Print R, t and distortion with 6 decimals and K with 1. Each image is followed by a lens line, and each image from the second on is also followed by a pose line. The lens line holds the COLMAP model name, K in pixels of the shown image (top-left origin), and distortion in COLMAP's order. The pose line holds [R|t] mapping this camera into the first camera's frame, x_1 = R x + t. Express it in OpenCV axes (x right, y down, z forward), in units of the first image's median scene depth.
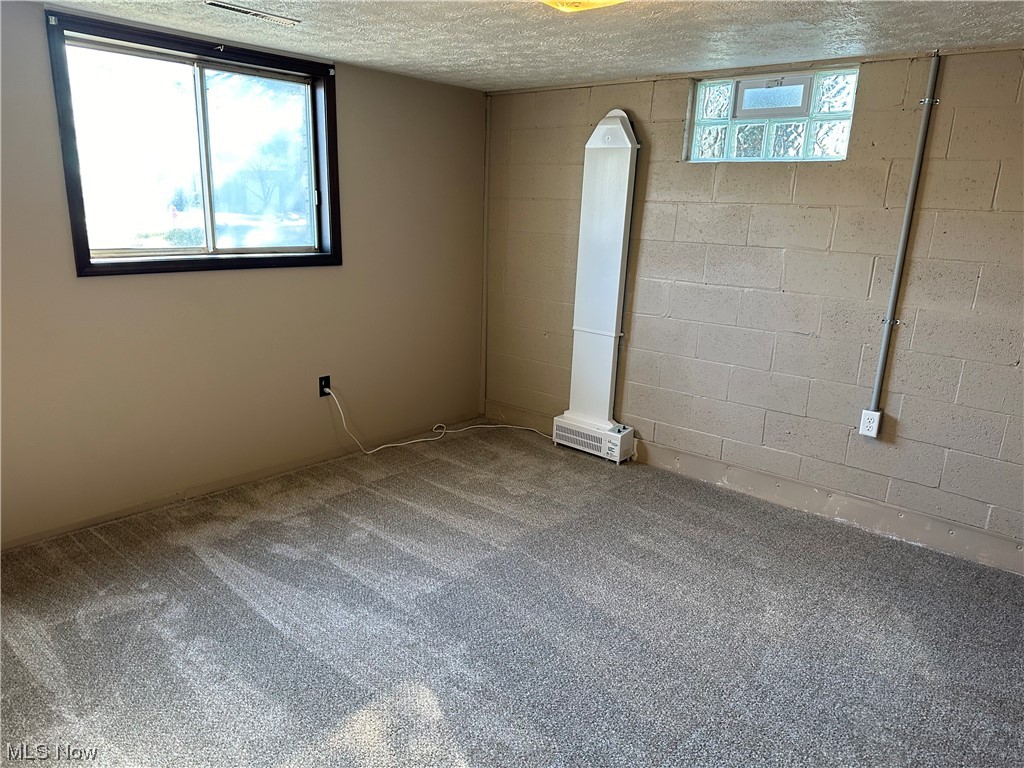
lens RADIAL K [[711.8, 0, 512.1], [0, 711.8, 380.5], [0, 0, 1]] dist [0.098563, -0.108866]
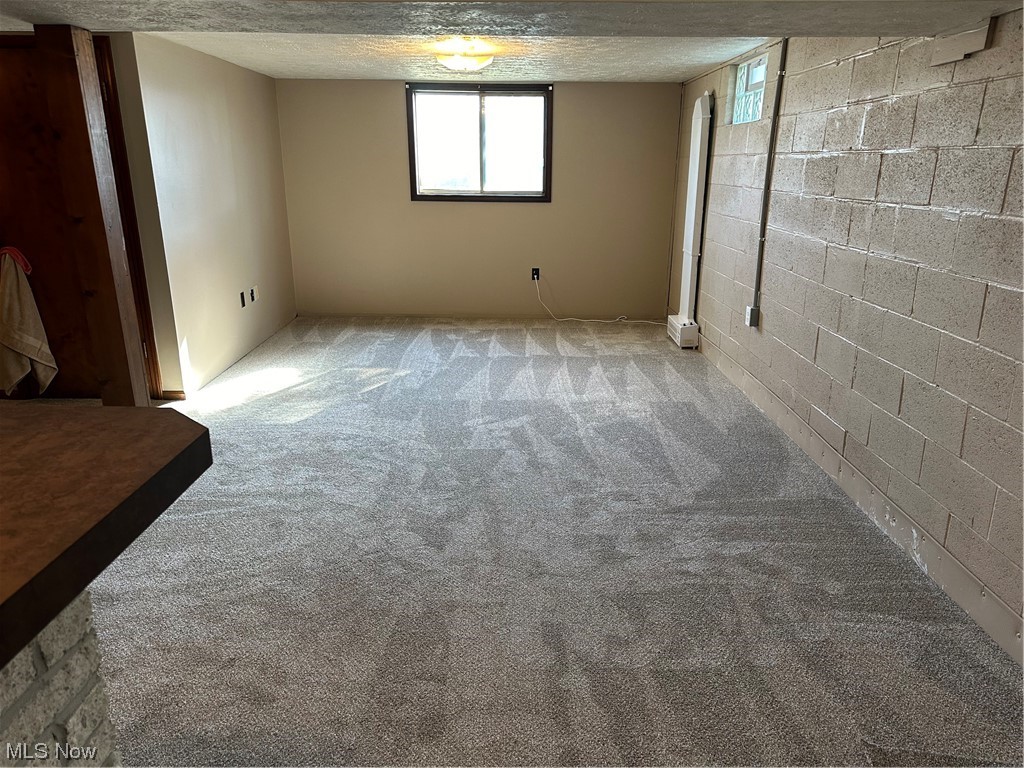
lens RADIAL K [[711.8, 0, 512.1], [0, 711.8, 380.5], [0, 0, 1]] dist [0.098563, -0.108866]
pose [[0.663788, 0.189115, -0.723617, 1.074316], [-0.171094, 0.980244, 0.099236, 0.106544], [0.728088, 0.057934, 0.683031, -0.210690]]
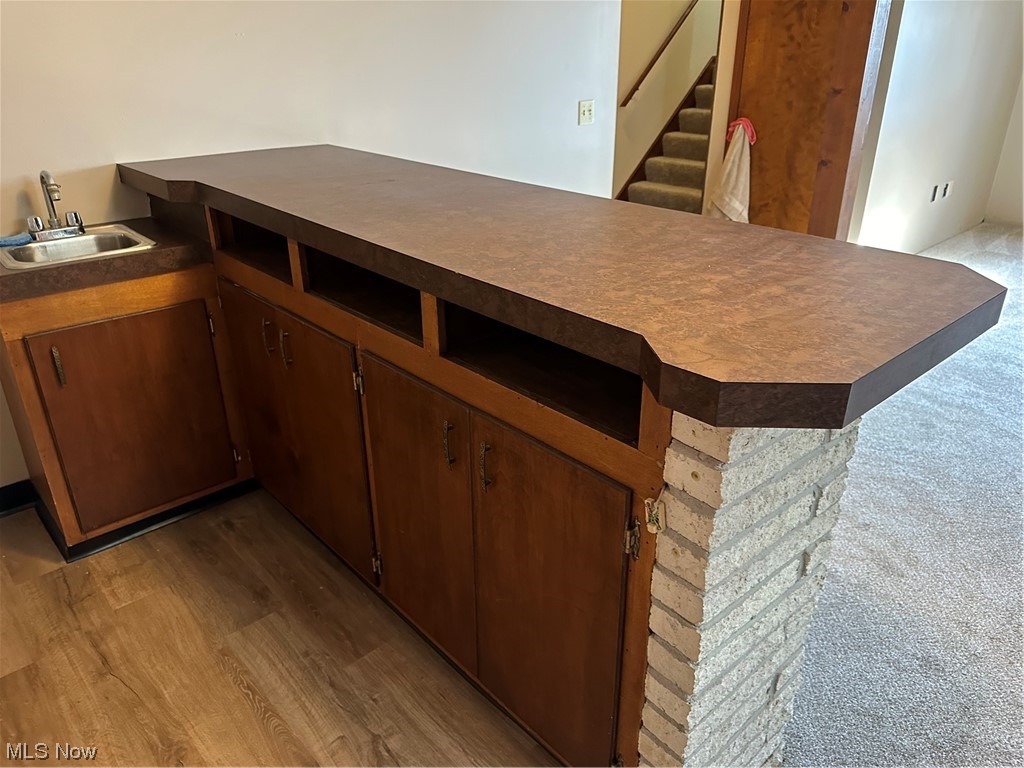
lens RADIAL K [[734.1, 0, 514.2], [0, 734.1, 384.3], [0, 0, 1]] dist [0.001927, 0.000408]
pose [[-0.092645, 0.389627, -0.916301, 1.107583], [-0.253149, 0.880802, 0.400128, 0.151188], [0.962981, 0.269031, 0.017032, -0.316686]]
